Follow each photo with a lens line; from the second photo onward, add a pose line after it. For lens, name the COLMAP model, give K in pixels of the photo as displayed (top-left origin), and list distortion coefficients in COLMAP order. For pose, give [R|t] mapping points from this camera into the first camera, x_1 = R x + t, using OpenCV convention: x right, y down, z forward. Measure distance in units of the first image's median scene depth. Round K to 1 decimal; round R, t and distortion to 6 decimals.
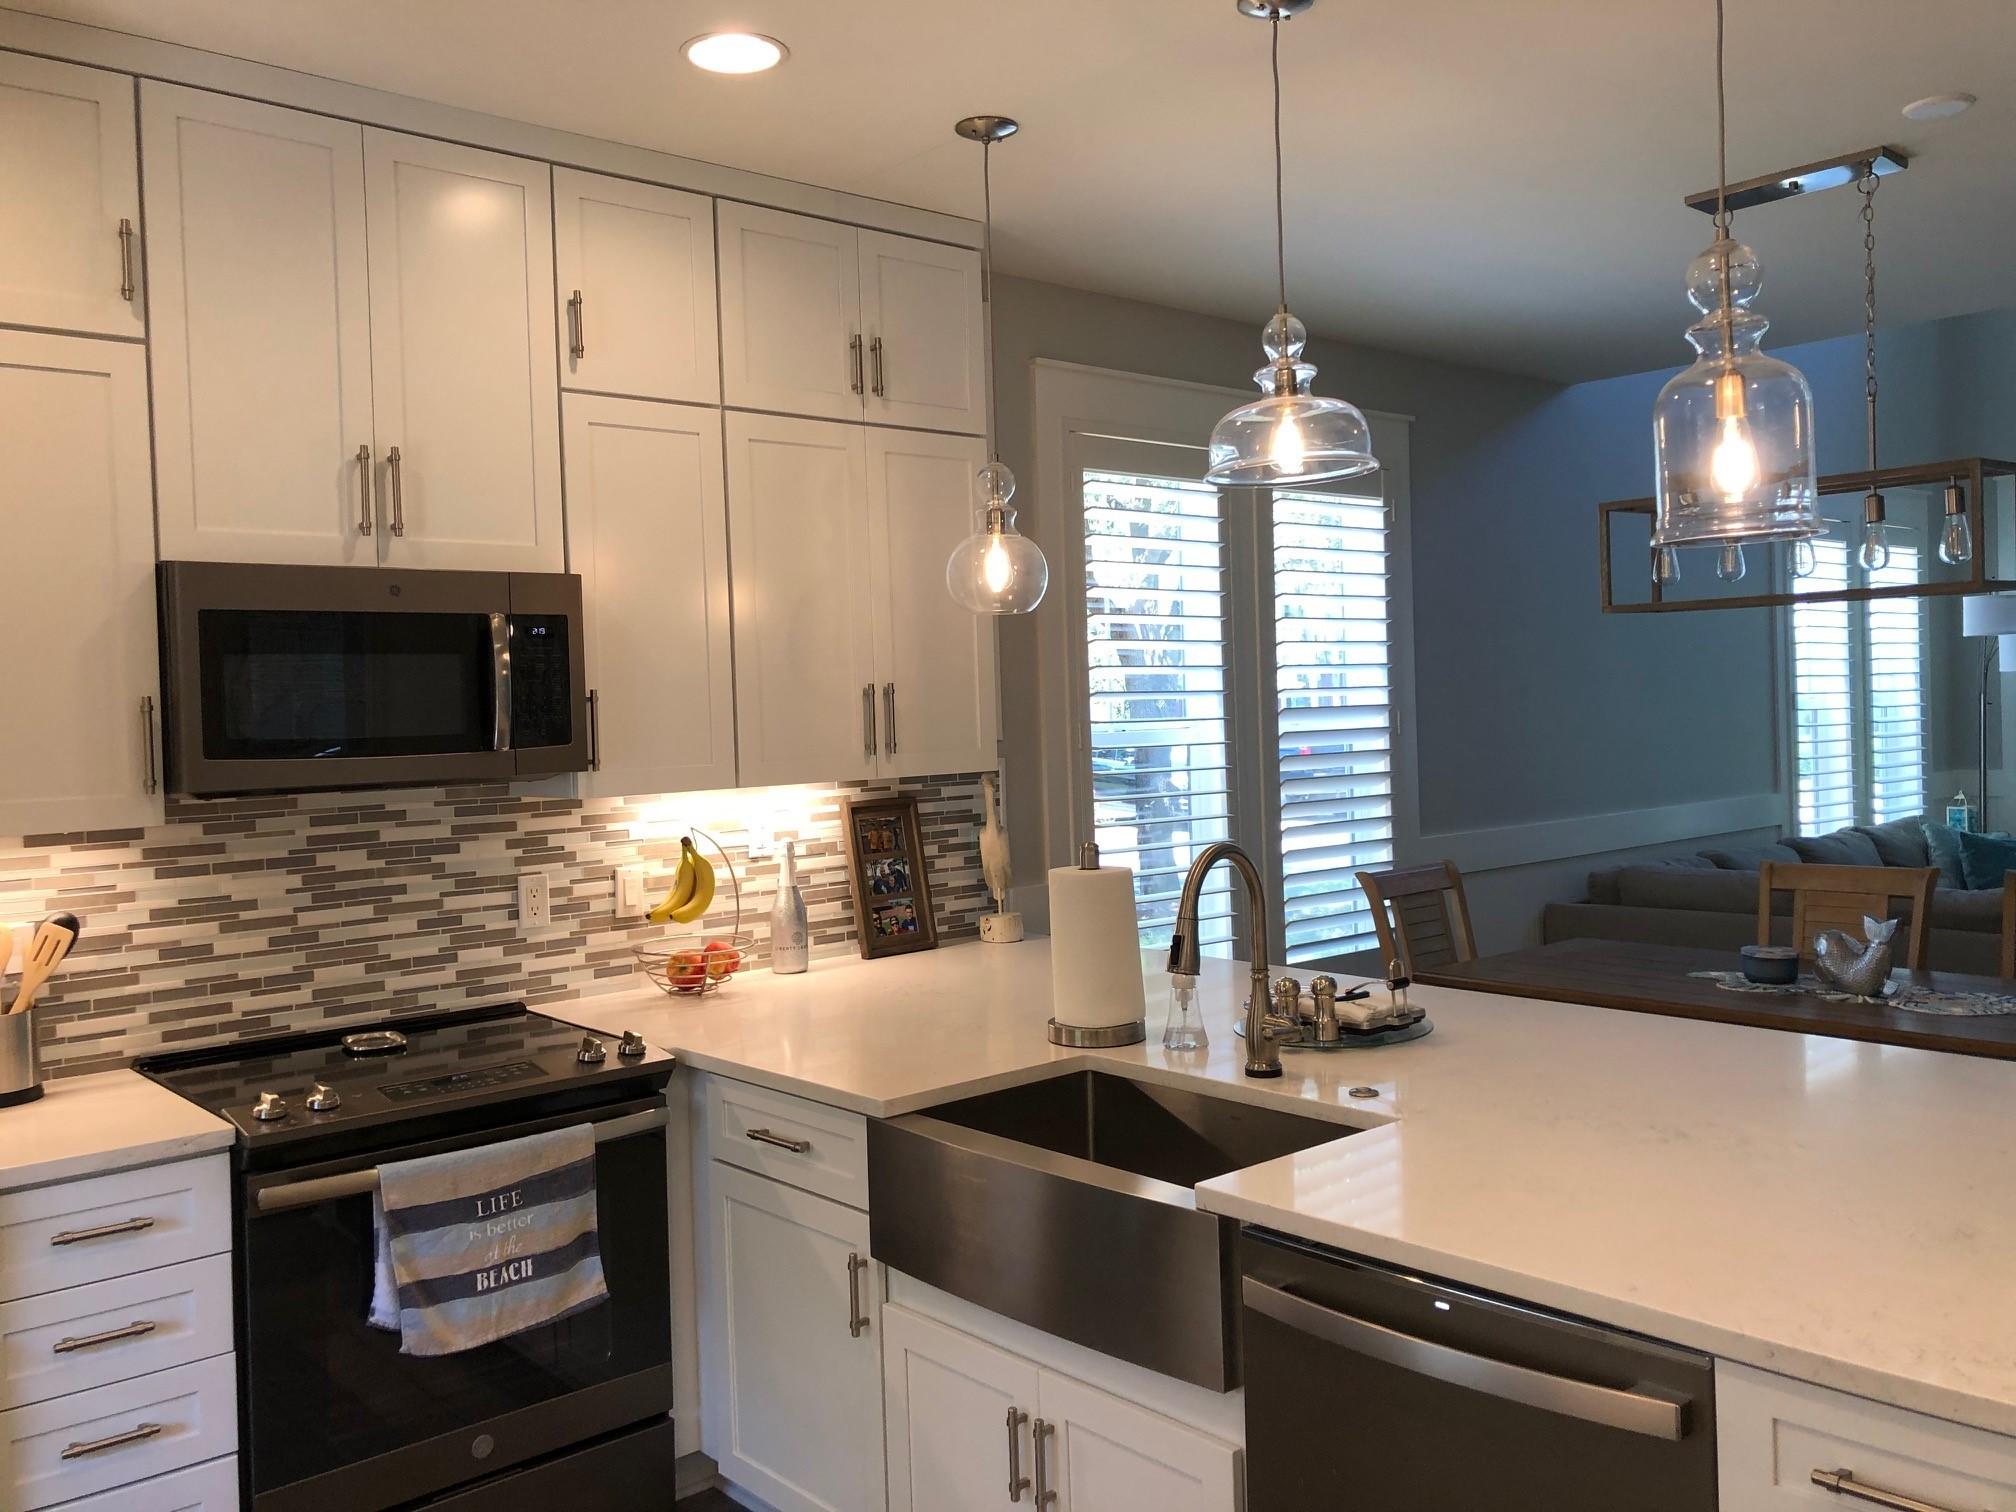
lens RADIAL K [[1666.1, 0, 993.1], [0, 1666.1, 736.5], [0, 0, 1]] dist [0.042908, -0.054368]
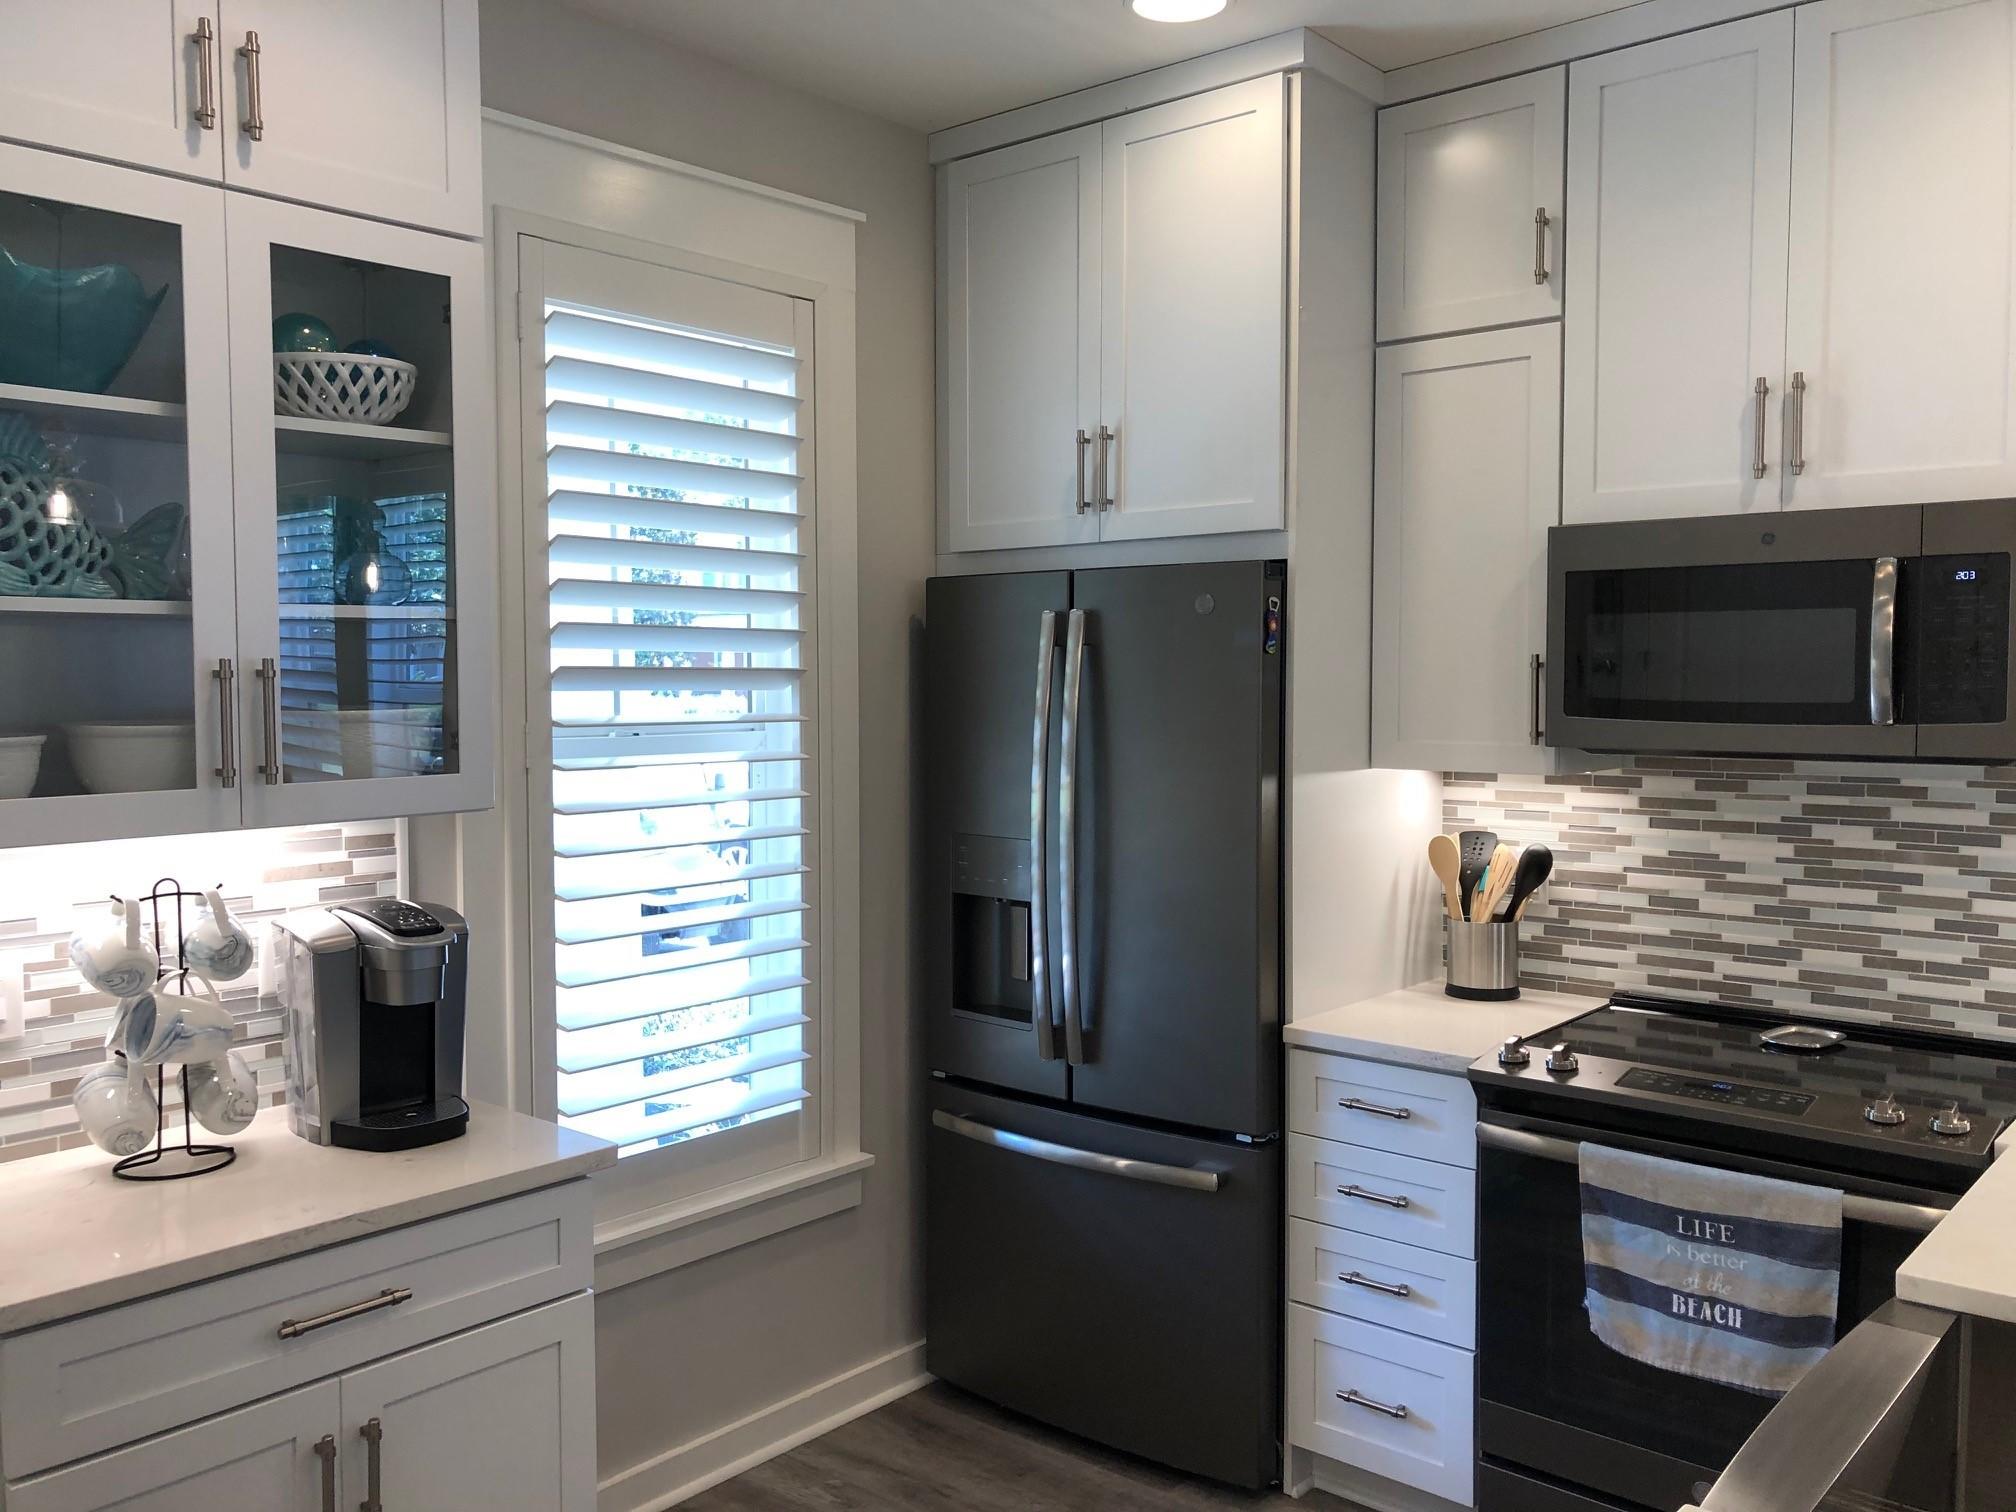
lens RADIAL K [[1666.1, 0, 994.1], [0, 1666.1, 757.1], [0, 0, 1]] dist [0.042908, -0.054368]
pose [[0.136366, 0.082521, -0.987216, 0.447499], [-0.017301, 0.996571, 0.080913, -0.033976], [0.990507, 0.006046, 0.137327, 0.438675]]
